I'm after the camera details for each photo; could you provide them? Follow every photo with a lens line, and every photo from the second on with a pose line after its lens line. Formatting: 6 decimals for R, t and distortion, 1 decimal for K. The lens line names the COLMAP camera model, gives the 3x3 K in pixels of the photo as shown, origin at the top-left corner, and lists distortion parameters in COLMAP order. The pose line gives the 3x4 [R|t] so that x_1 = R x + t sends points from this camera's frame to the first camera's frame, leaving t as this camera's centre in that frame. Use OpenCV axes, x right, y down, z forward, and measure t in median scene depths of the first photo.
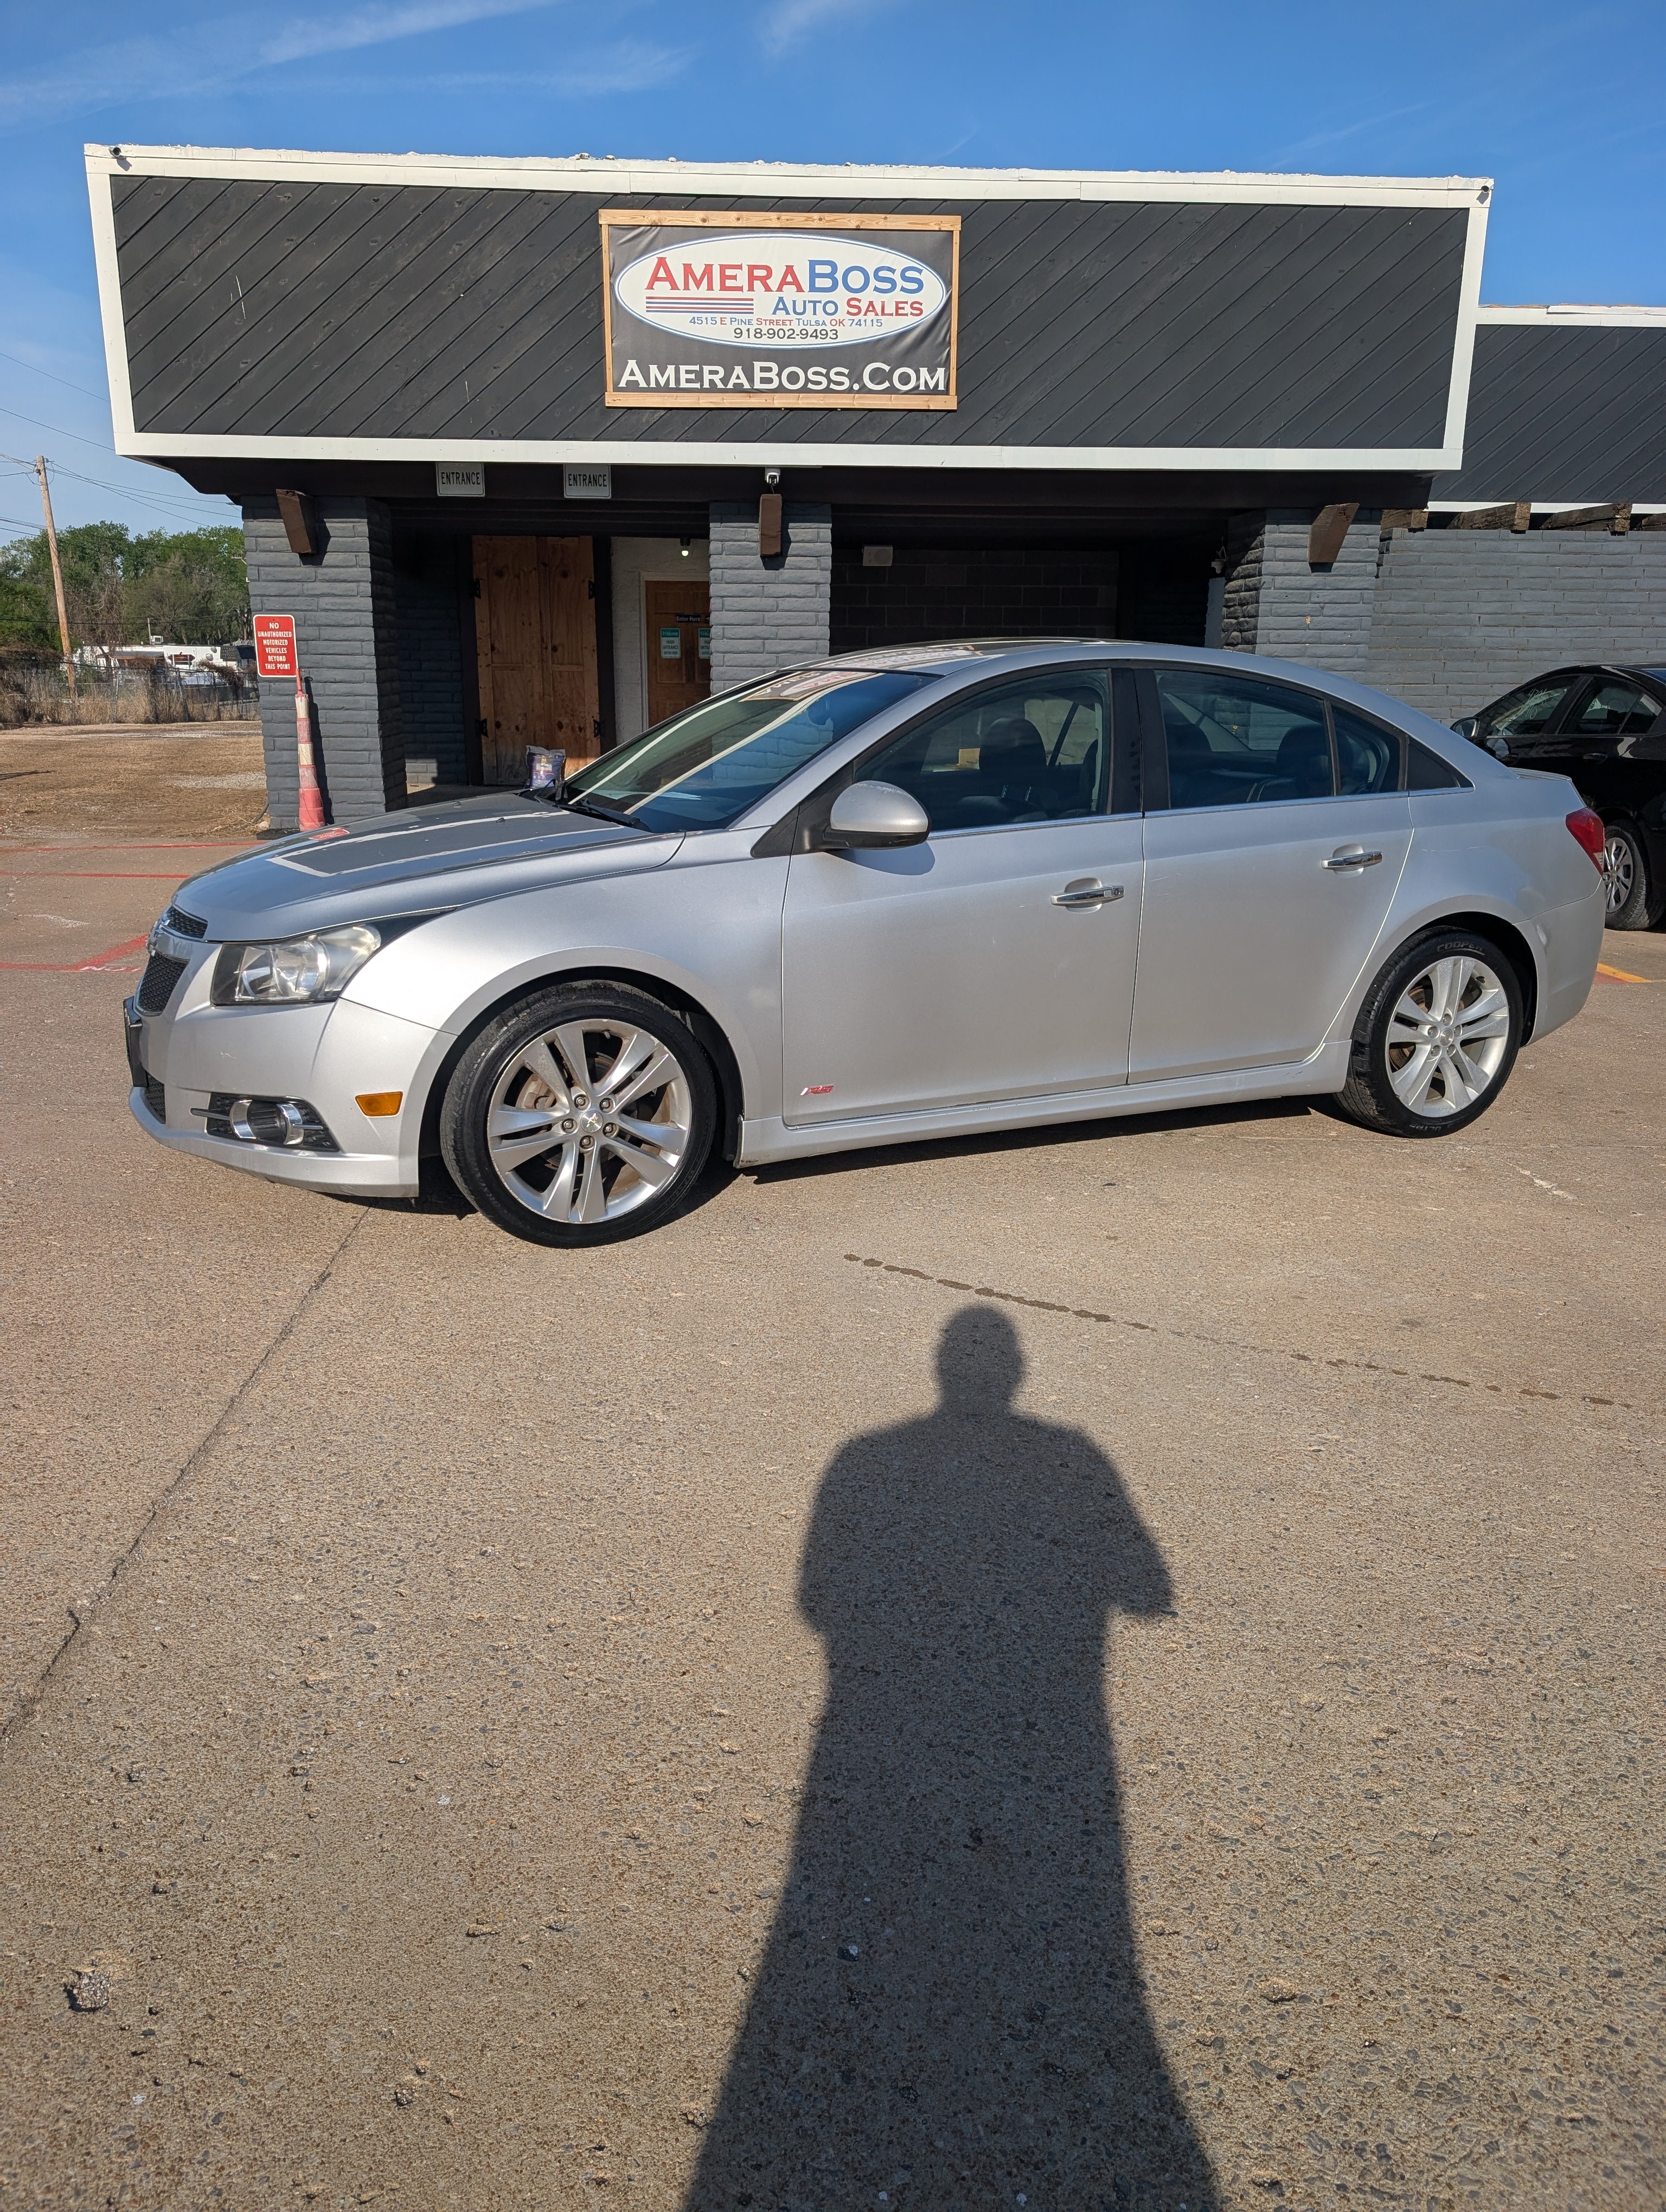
lens RADIAL K [[1607.9, 0, 813.1], [0, 1607.9, 1091.3], [0, 0, 1]] dist [0.017357, -0.008998]
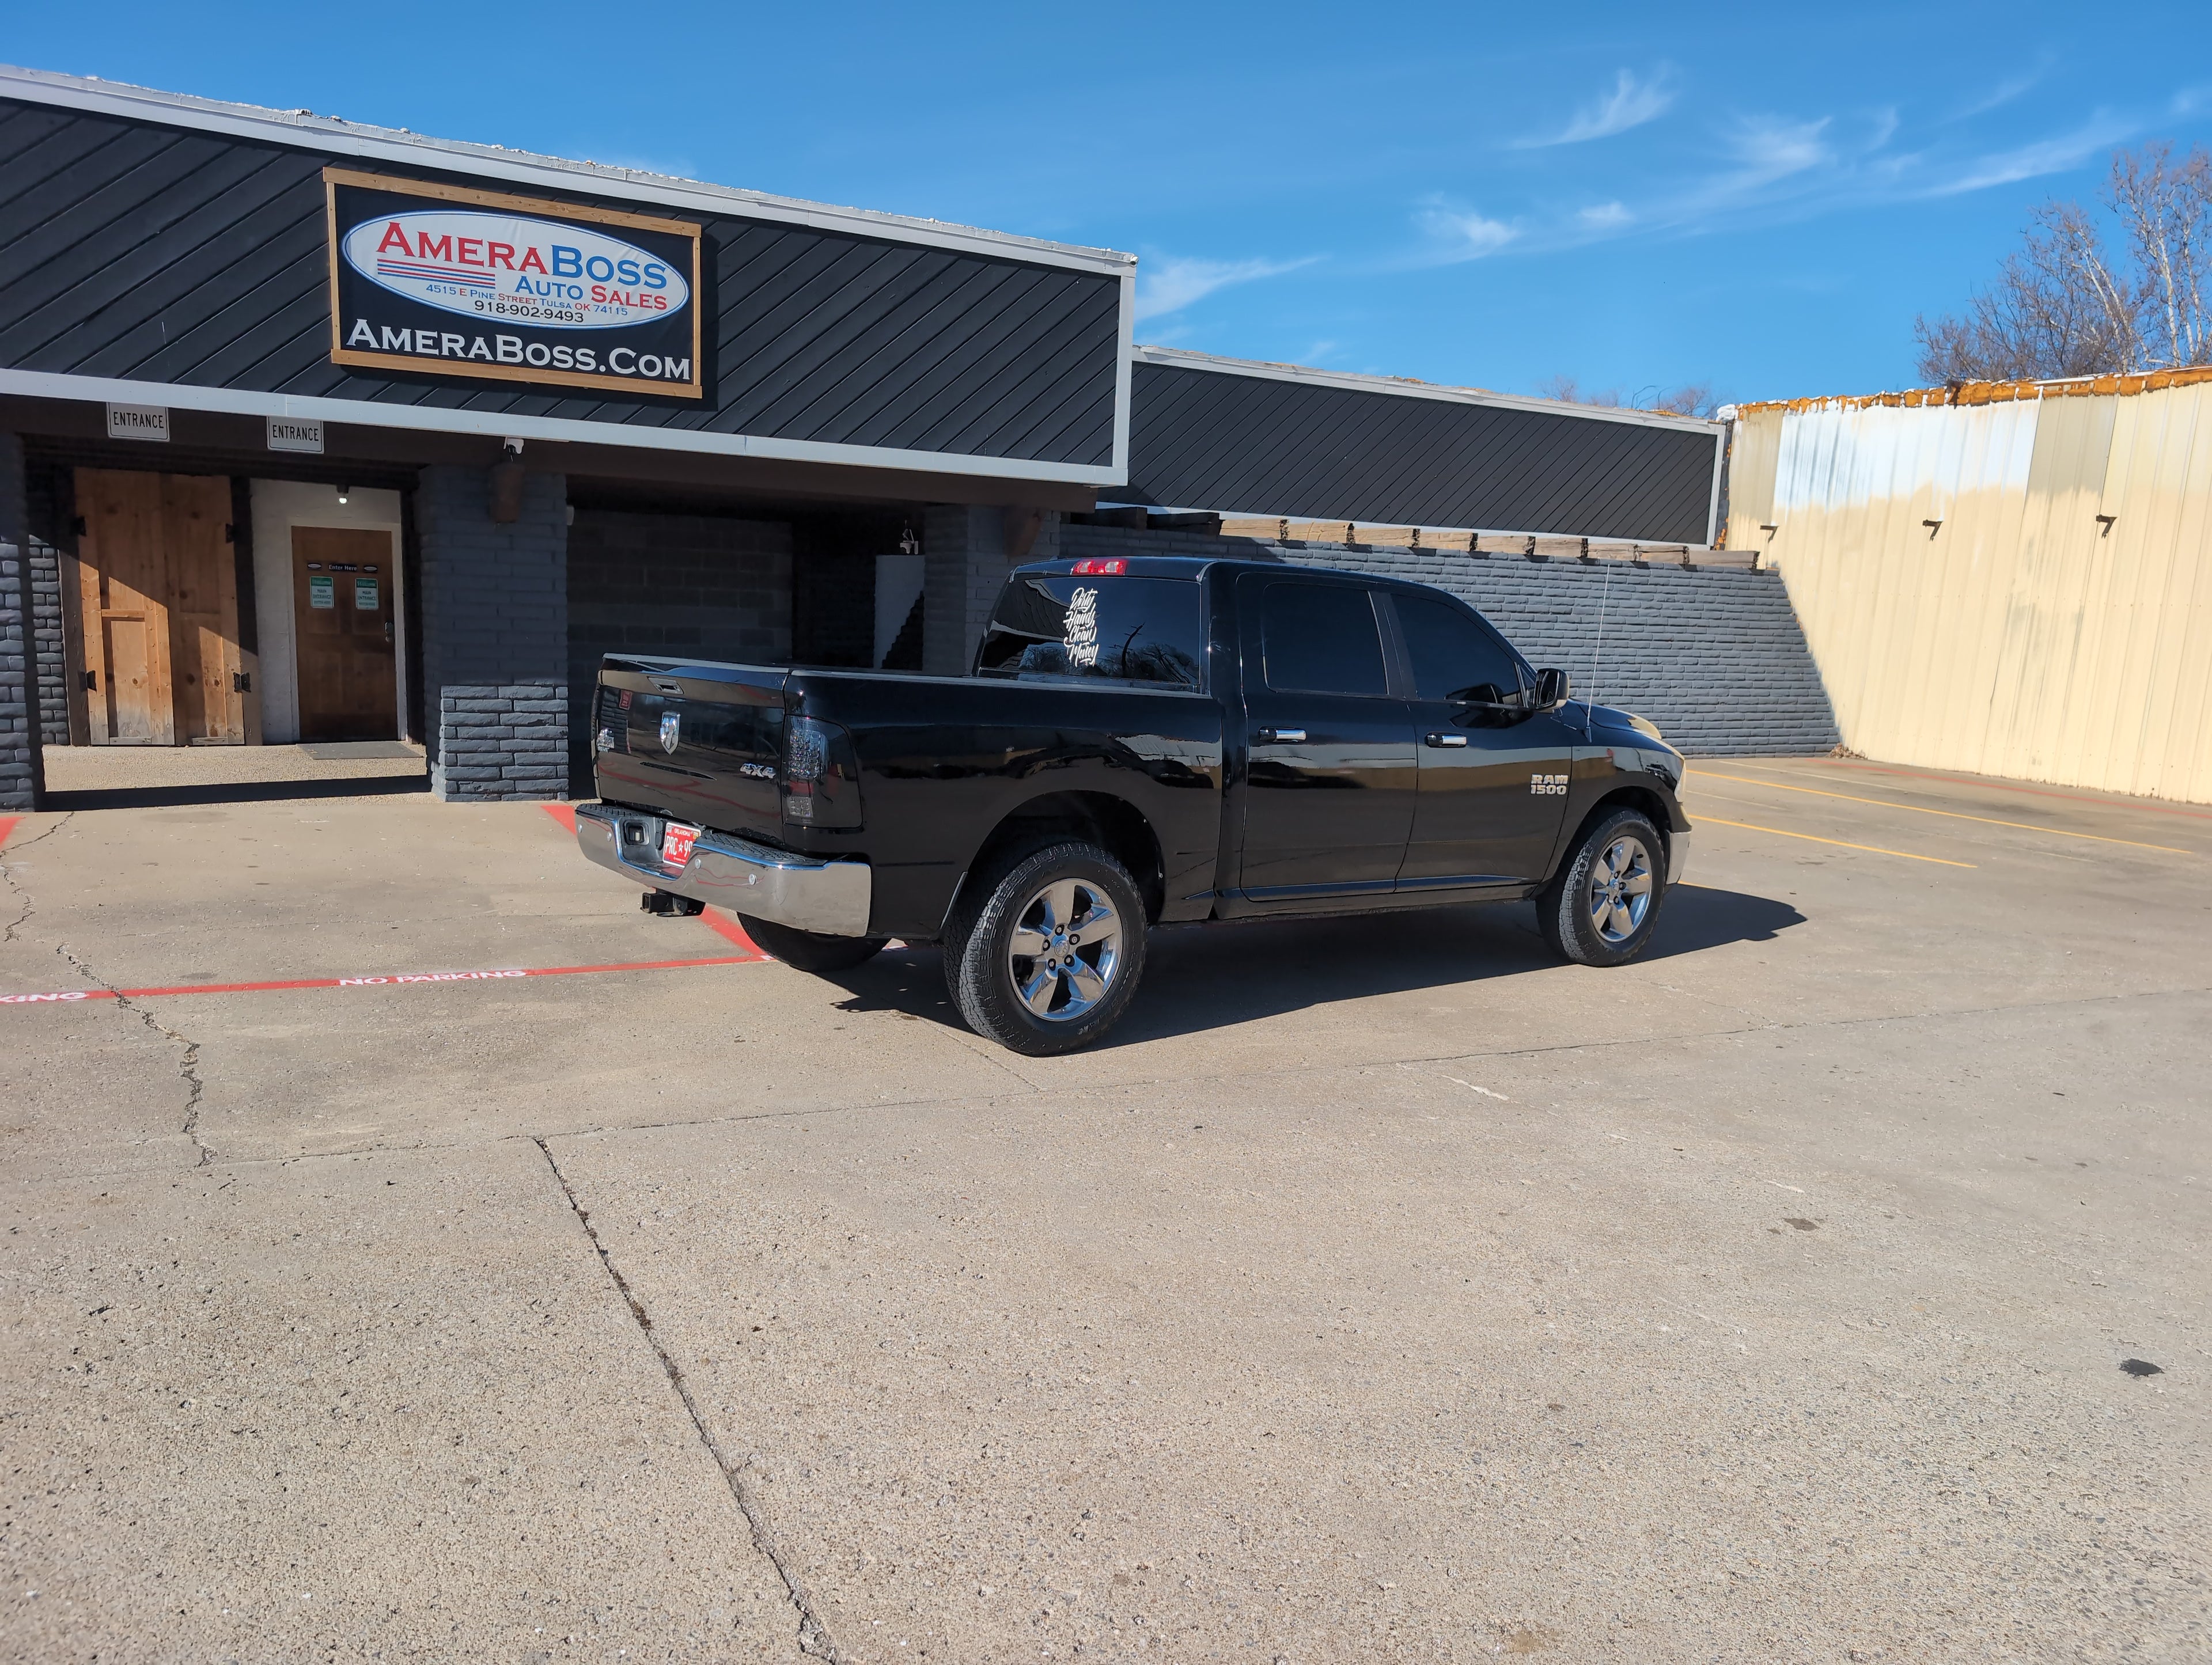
lens RADIAL K [[1607.5, 0, 1105.1], [0, 1607.5, 851.7], [0, 0, 1]] dist [0.017357, -0.008998]
pose [[0.894288, -0.038348, 0.445845, -0.156246], [0.084239, 0.992935, -0.083564, -0.021409], [-0.439491, 0.112288, 0.891201, -0.014740]]
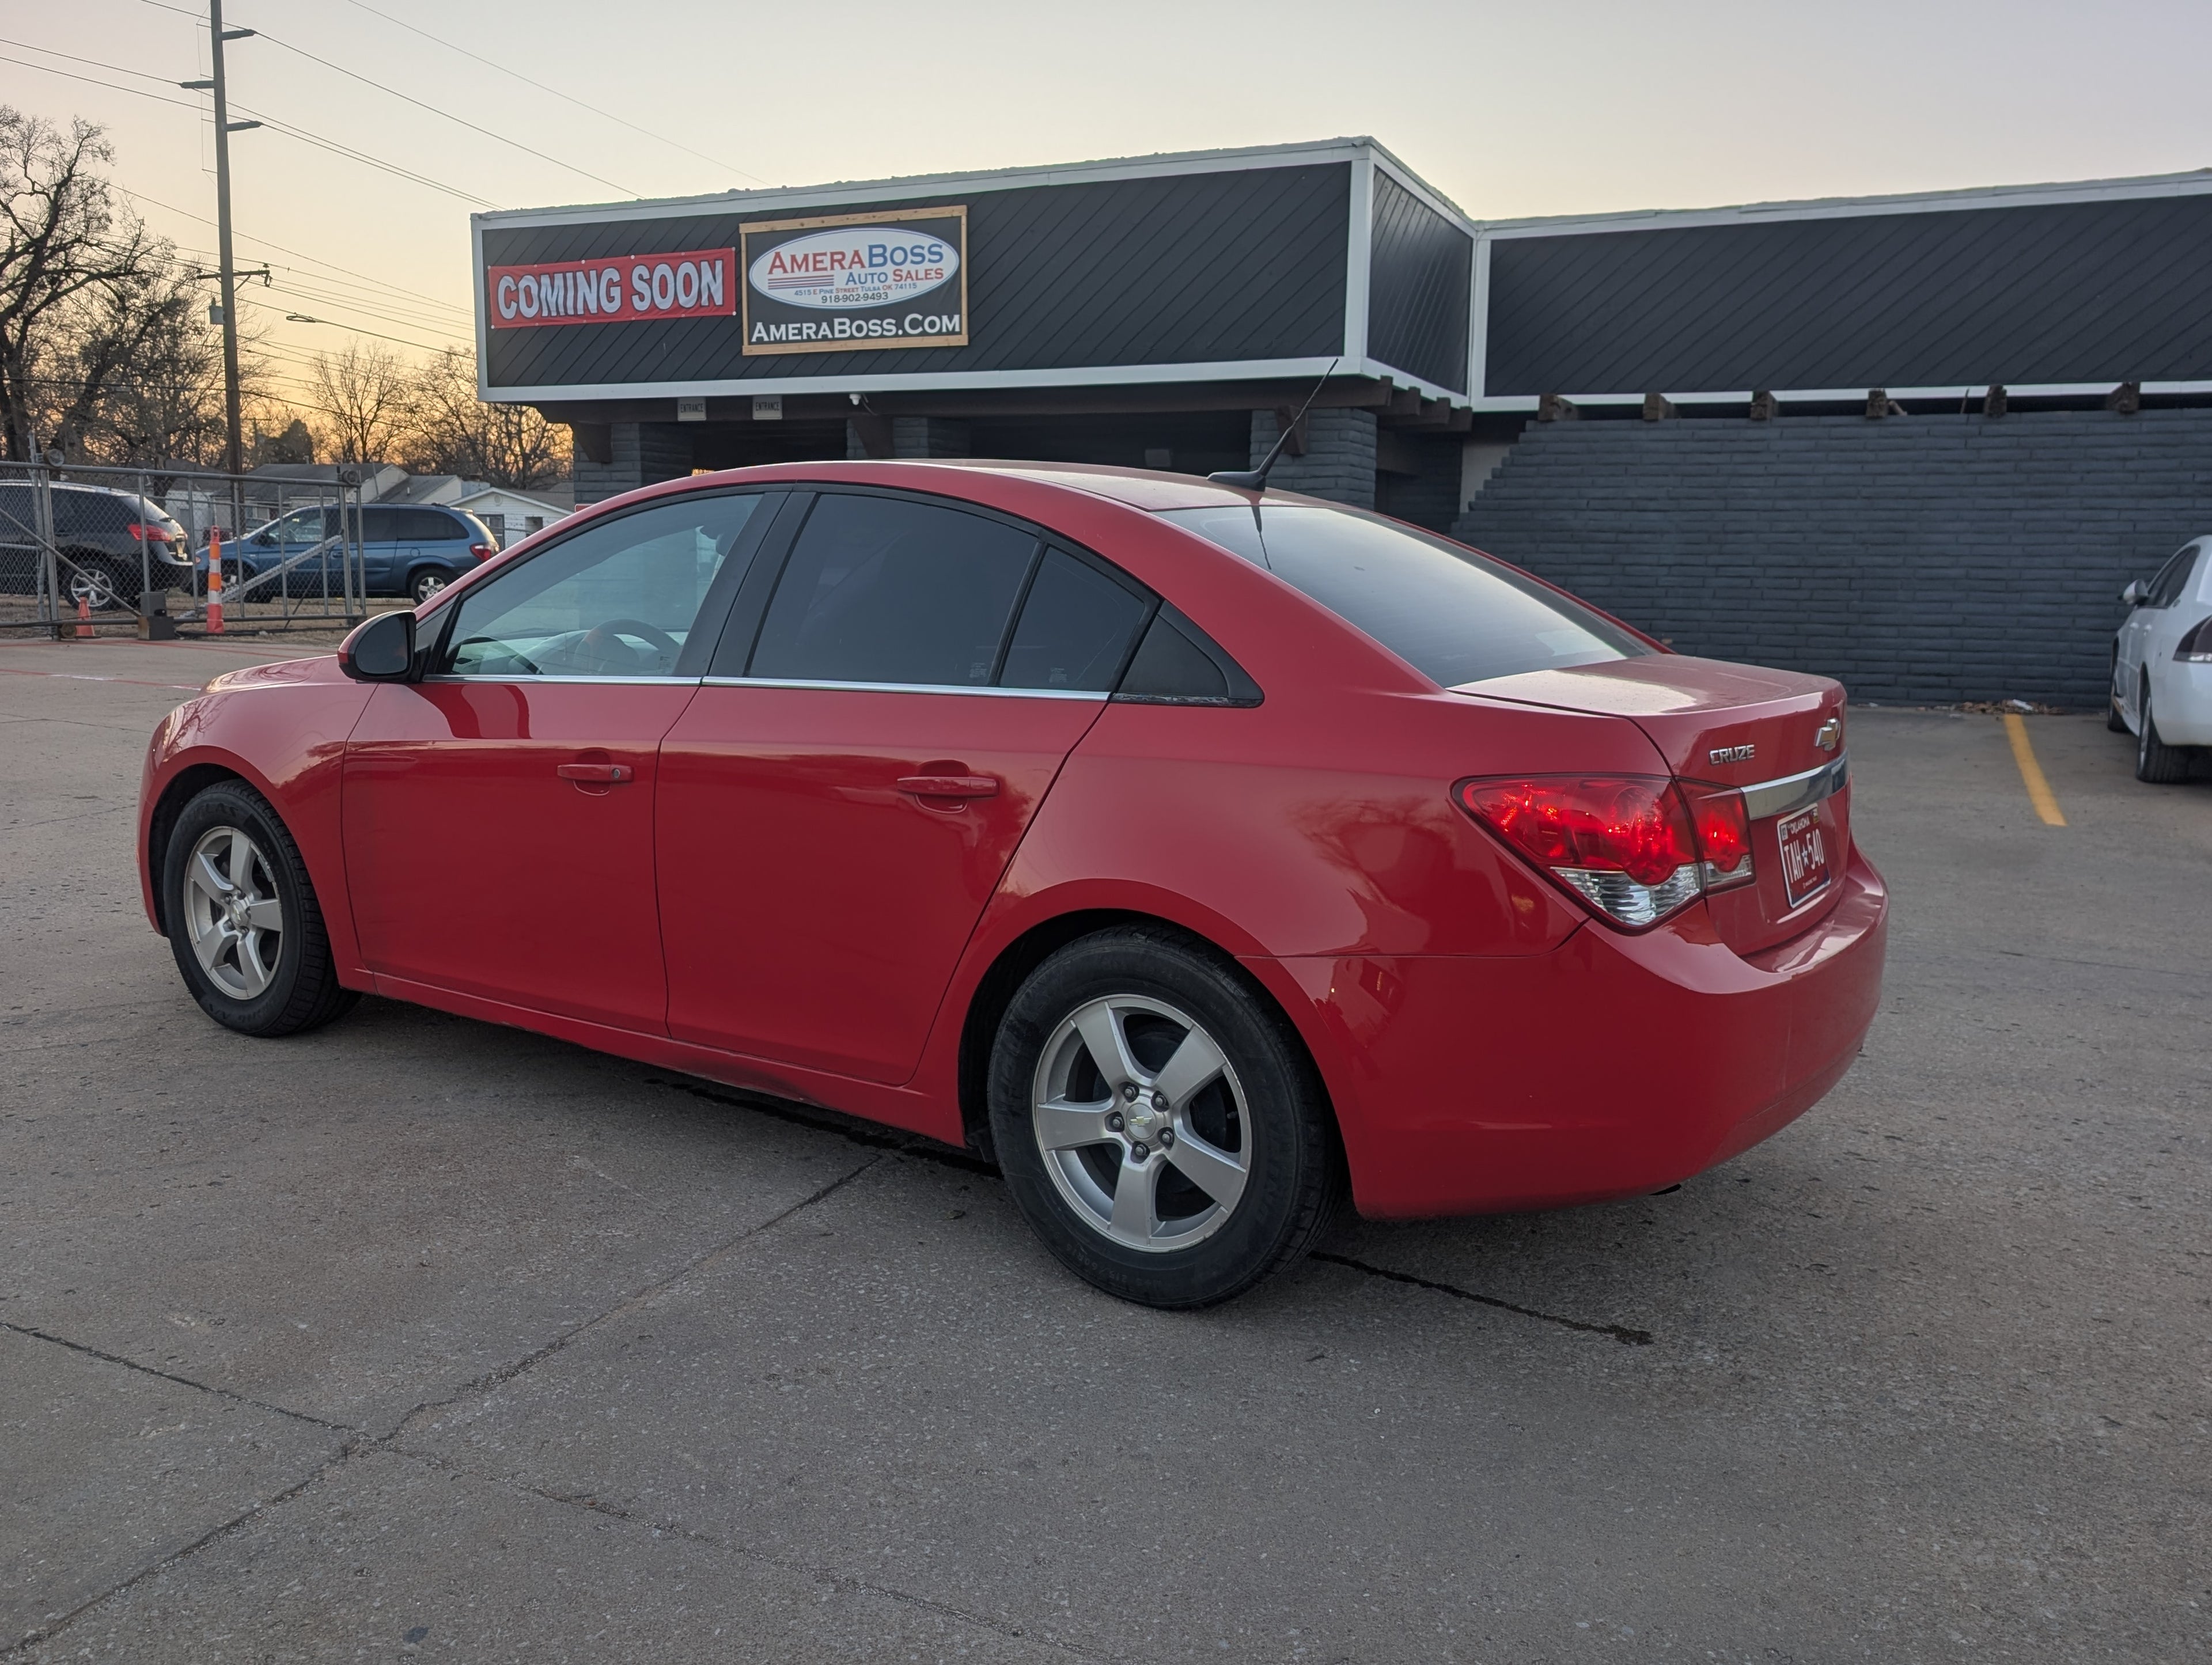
lens RADIAL K [[1817.4, 0, 1090.6], [0, 1817.4, 820.9], [0, 0, 1]] dist [0.014537, -0.015744]
pose [[0.878015, 0.074718, -0.472765, 0.902196], [-0.134896, 0.986330, -0.094643, 0.078055], [0.459231, 0.146871, 0.876091, -0.175659]]
